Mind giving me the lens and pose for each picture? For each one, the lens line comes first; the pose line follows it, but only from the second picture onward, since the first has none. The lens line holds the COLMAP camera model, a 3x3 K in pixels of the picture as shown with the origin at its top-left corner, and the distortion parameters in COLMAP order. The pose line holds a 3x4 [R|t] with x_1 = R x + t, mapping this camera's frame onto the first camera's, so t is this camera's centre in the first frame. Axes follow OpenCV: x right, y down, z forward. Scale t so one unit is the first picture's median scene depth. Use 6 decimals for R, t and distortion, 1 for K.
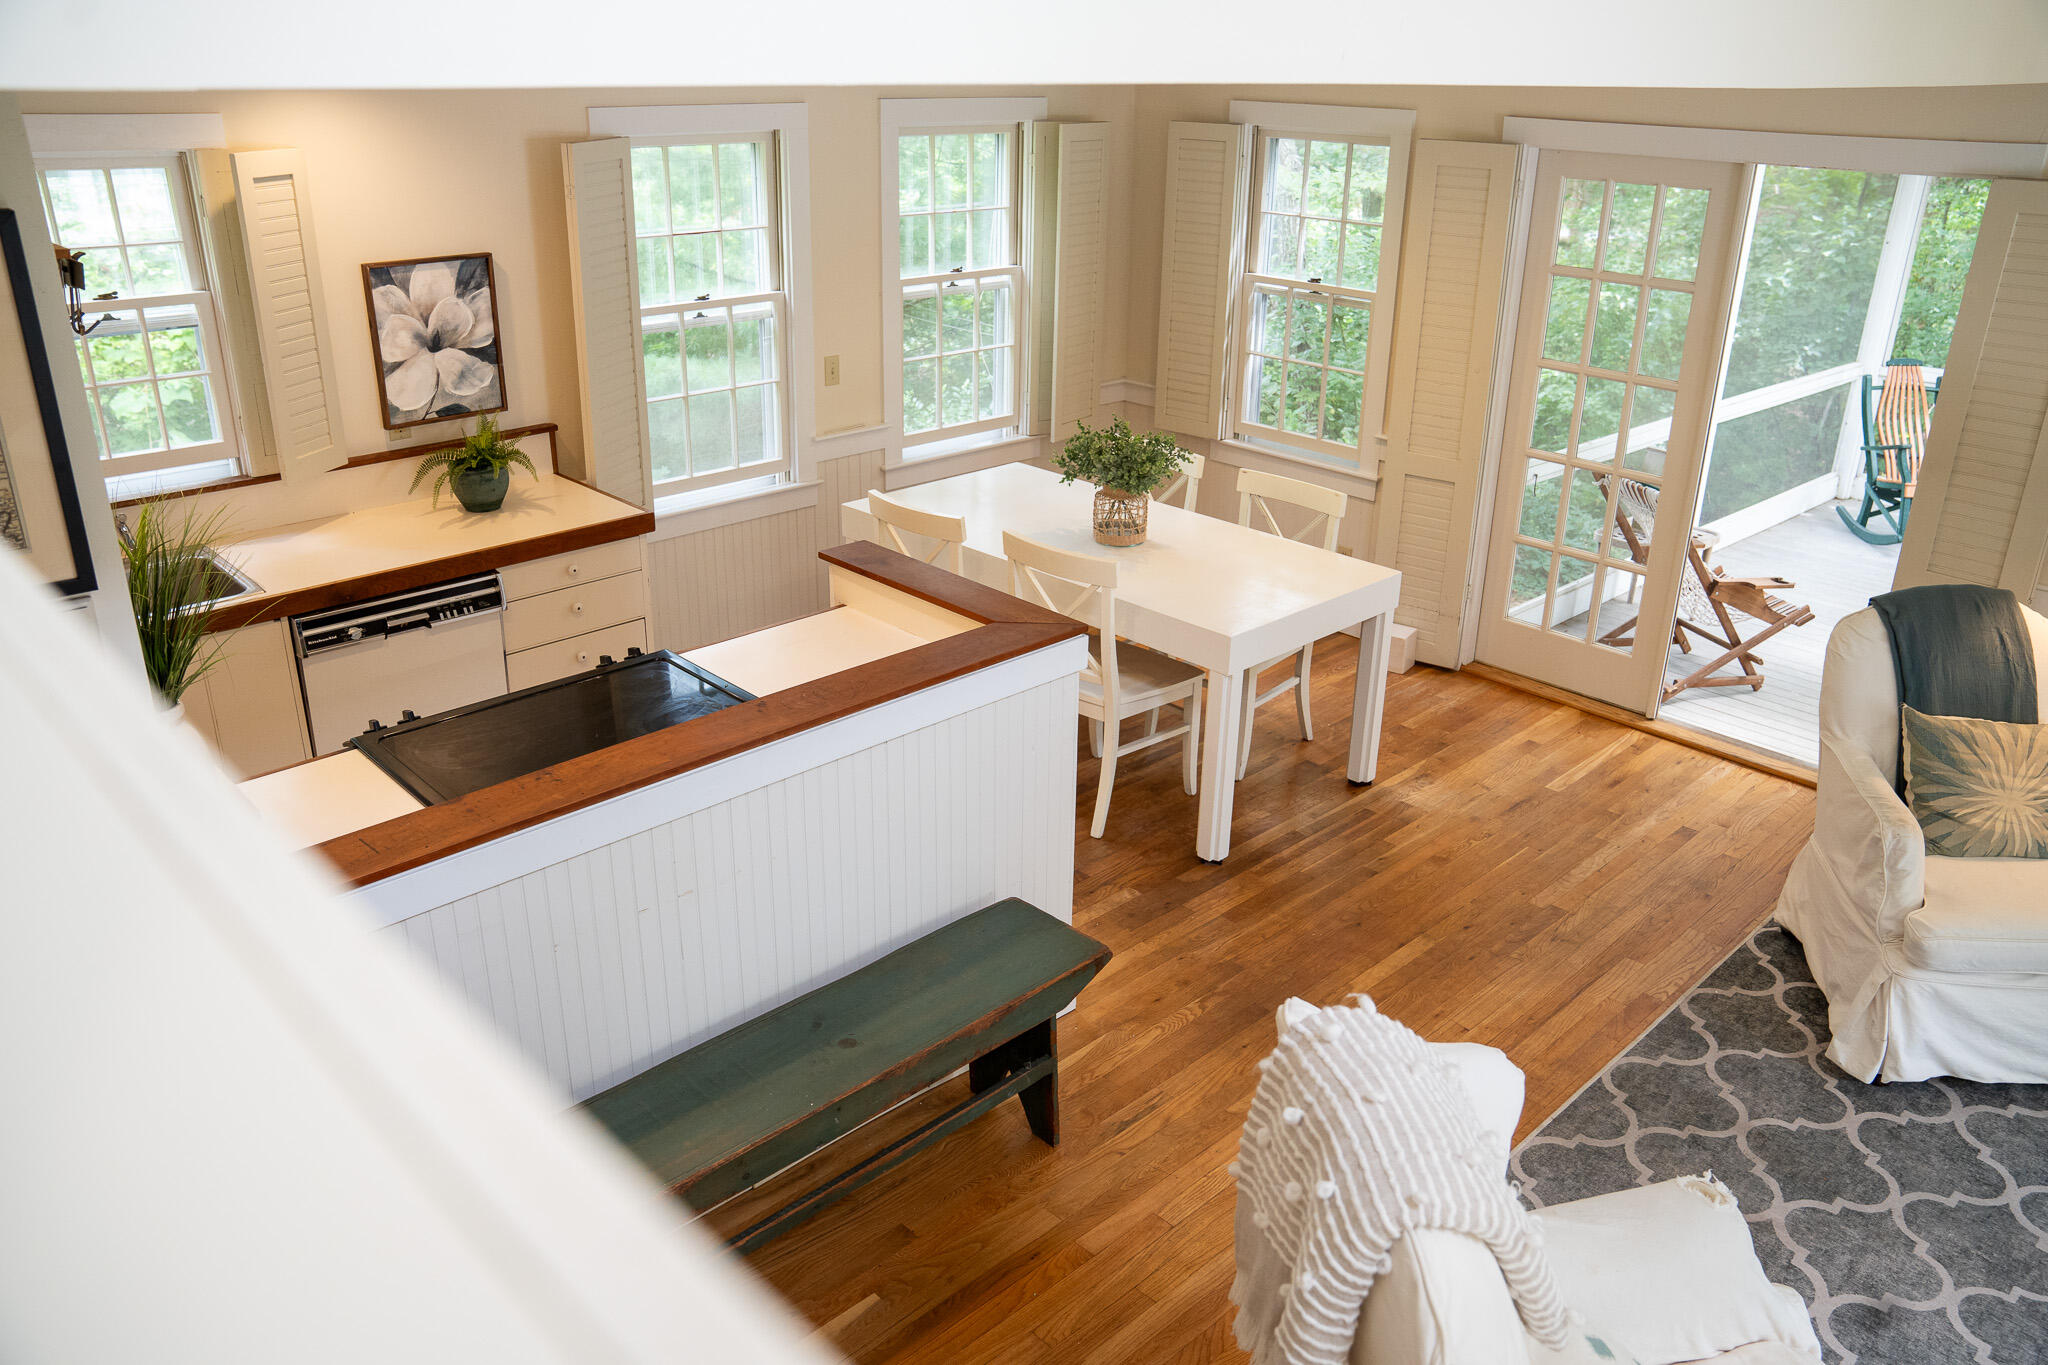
lens RADIAL K [[1526.2, 0, 1019.6], [0, 1526.2, 676.2], [0, 0, 1]] dist [-0.116714, 0.112208]
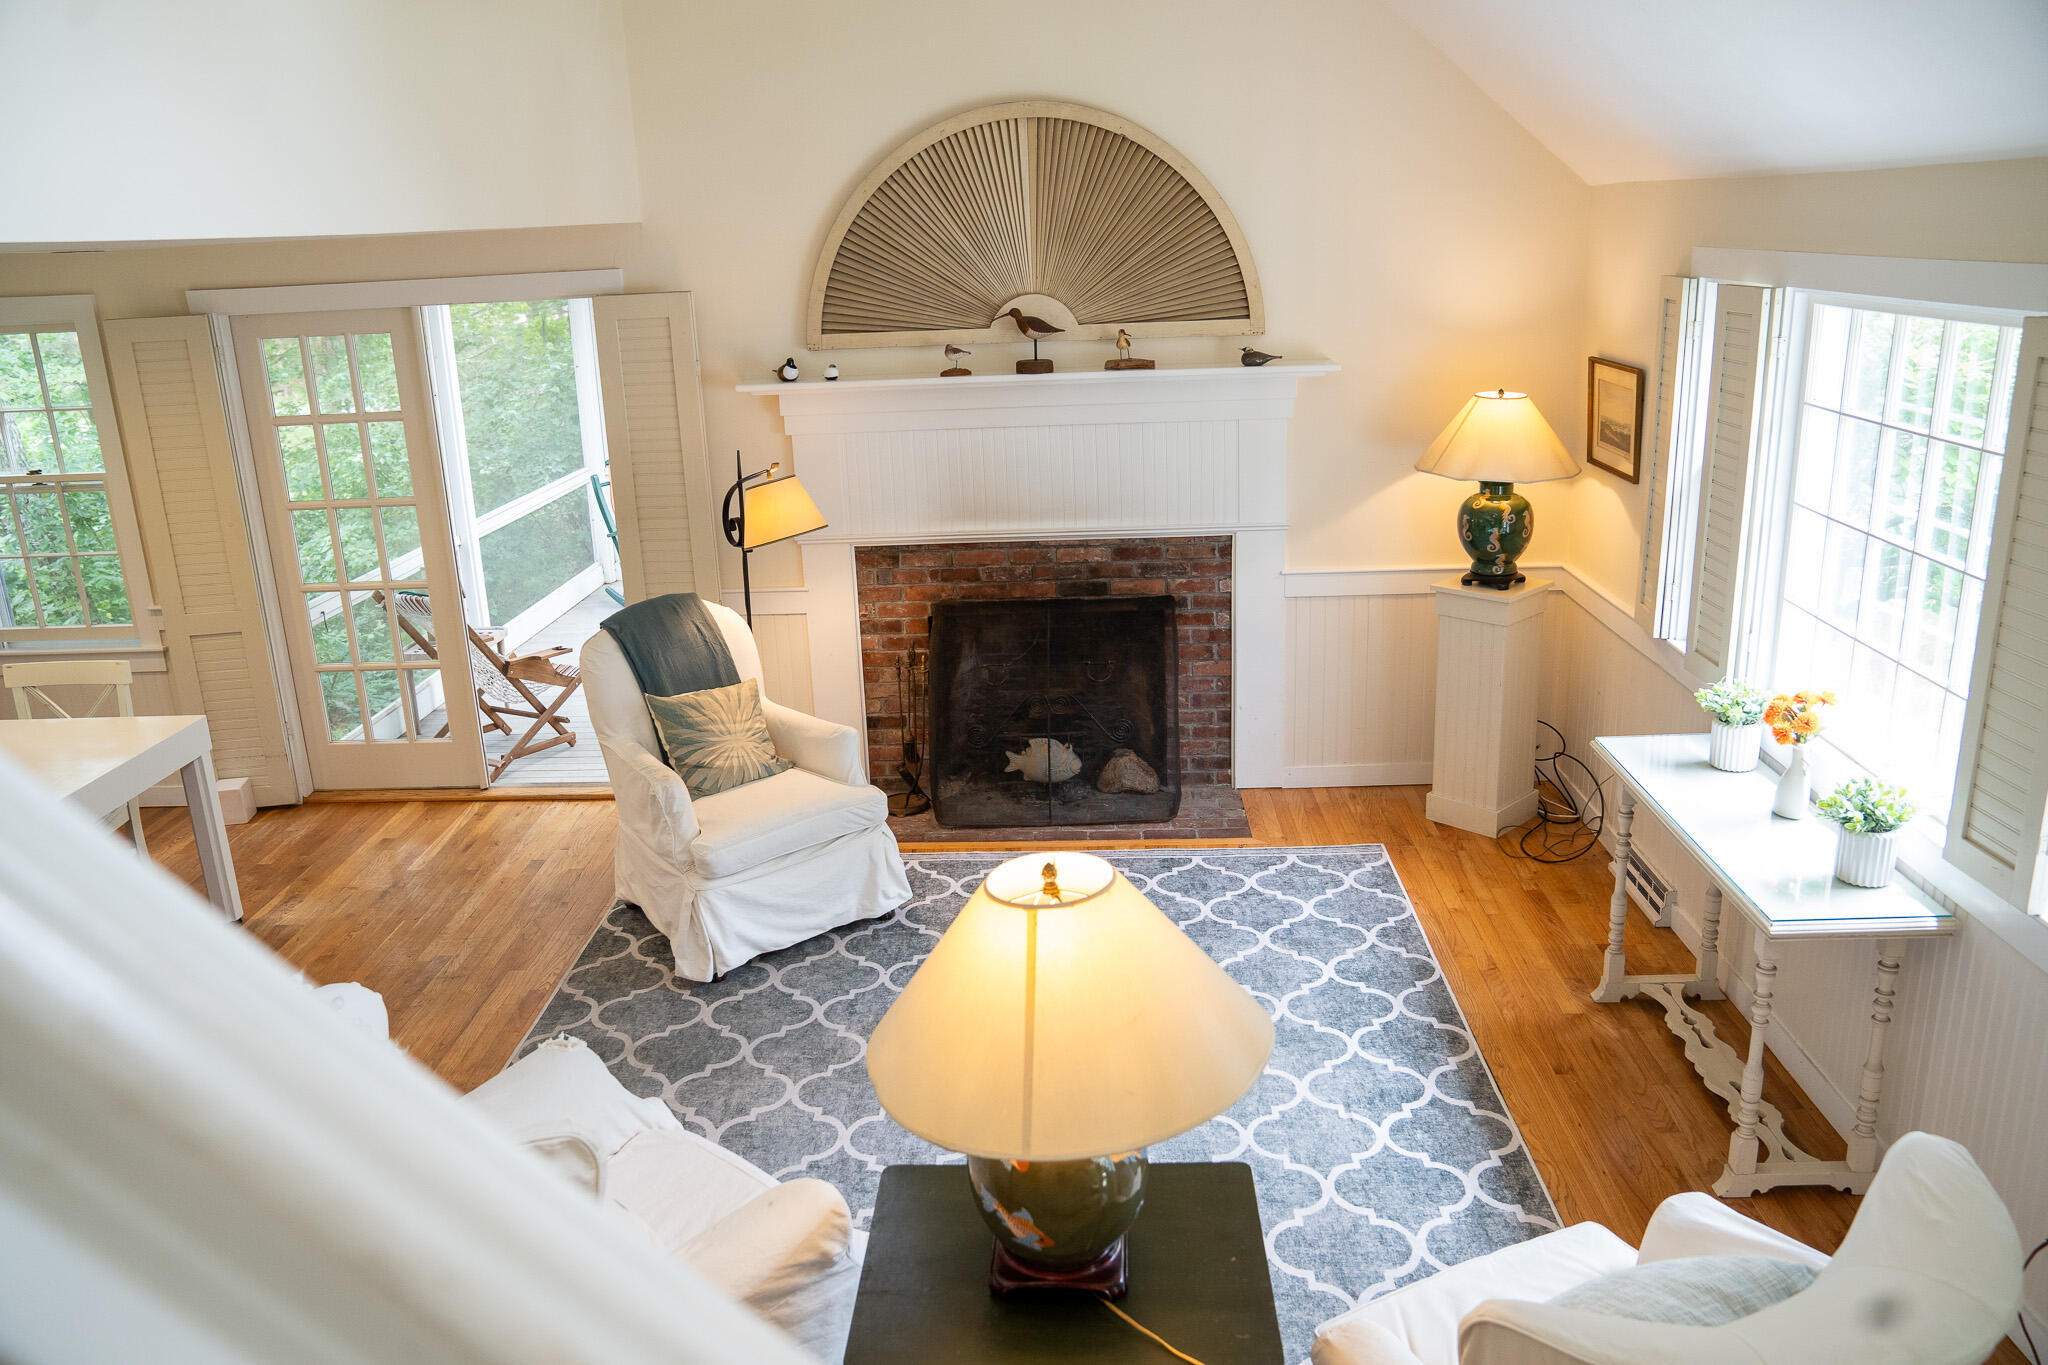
lens RADIAL K [[1526.2, 0, 1019.6], [0, 1526.2, 676.2], [0, 0, 1]] dist [-0.116714, 0.112208]
pose [[0.714749, -0.242997, 0.655810, -0.015411], [0.313005, 0.949690, 0.010752, 0.073327], [-0.625429, 0.197587, 0.754850, -0.143201]]
